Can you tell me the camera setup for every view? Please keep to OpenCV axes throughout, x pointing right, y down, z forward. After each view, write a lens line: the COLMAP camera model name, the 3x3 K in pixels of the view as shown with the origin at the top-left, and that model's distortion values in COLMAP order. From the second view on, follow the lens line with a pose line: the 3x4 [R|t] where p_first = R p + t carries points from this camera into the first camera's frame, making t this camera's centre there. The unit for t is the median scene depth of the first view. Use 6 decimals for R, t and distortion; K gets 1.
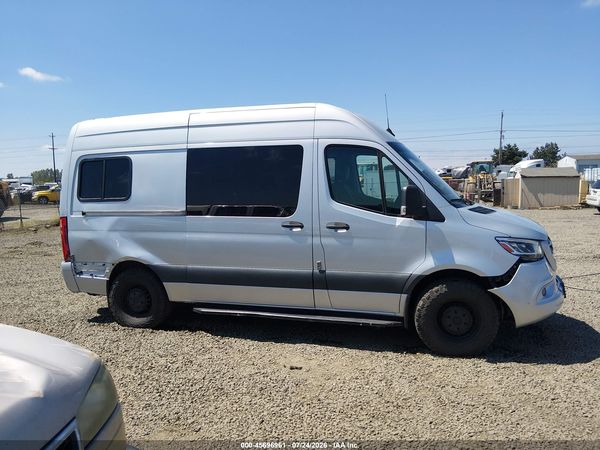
lens RADIAL K [[461.2, 0, 300.2], [0, 461.2, 227.2], [0, 0, 1]] dist [0.062365, -0.106592]
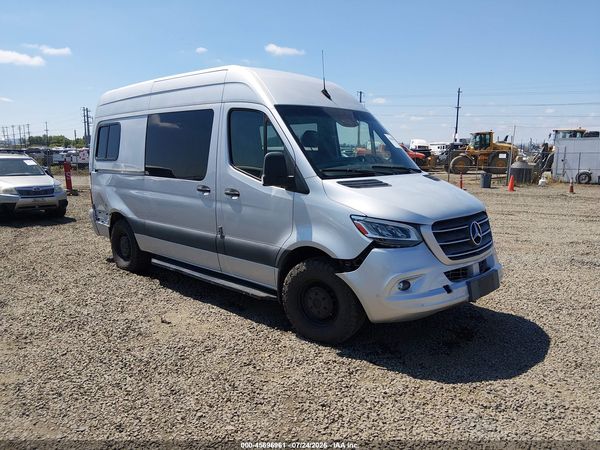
lens RADIAL K [[461.2, 0, 301.4], [0, 461.2, 226.7], [0, 0, 1]] dist [0.062365, -0.106592]
pose [[0.894704, 0.092115, -0.437058, 0.628276], [-0.061854, 0.994628, 0.083007, -0.019467], [0.442357, -0.047232, 0.895595, 0.167366]]
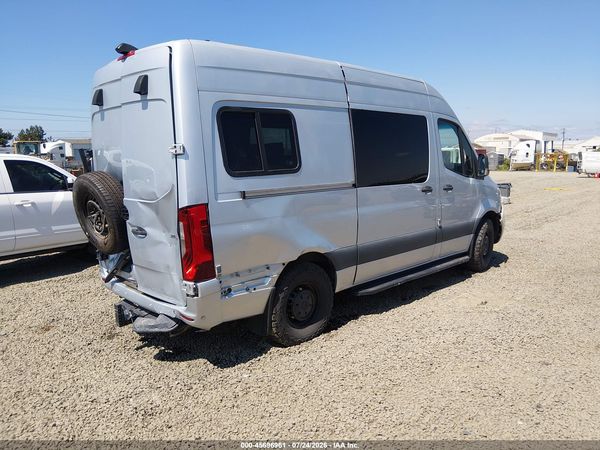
lens RADIAL K [[461.2, 0, 307.4], [0, 461.2, 239.1], [0, 0, 1]] dist [0.062365, -0.106592]
pose [[0.474784, -0.143295, 0.868358, -1.116244], [0.094252, 0.989261, 0.111713, -0.037125], [-0.875041, 0.028805, 0.483191, 0.708037]]
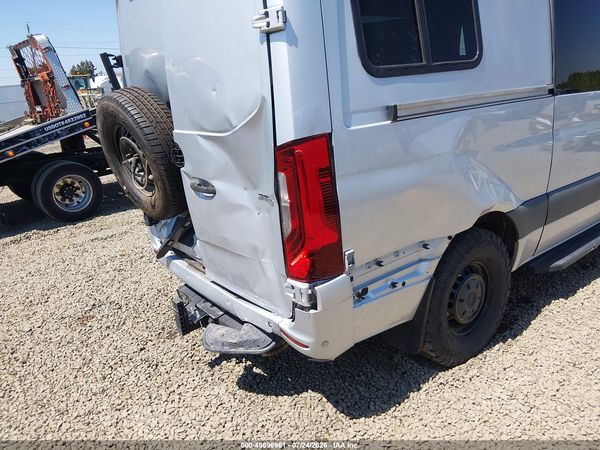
lens RADIAL K [[461.2, 0, 305.5], [0, 461.2, 242.8], [0, 0, 1]] dist [0.062365, -0.106592]
pose [[0.566471, -0.284090, 0.773566, -0.885785], [0.135656, 0.958040, 0.252499, -0.038382], [-0.812840, -0.038094, 0.581240, 0.978692]]
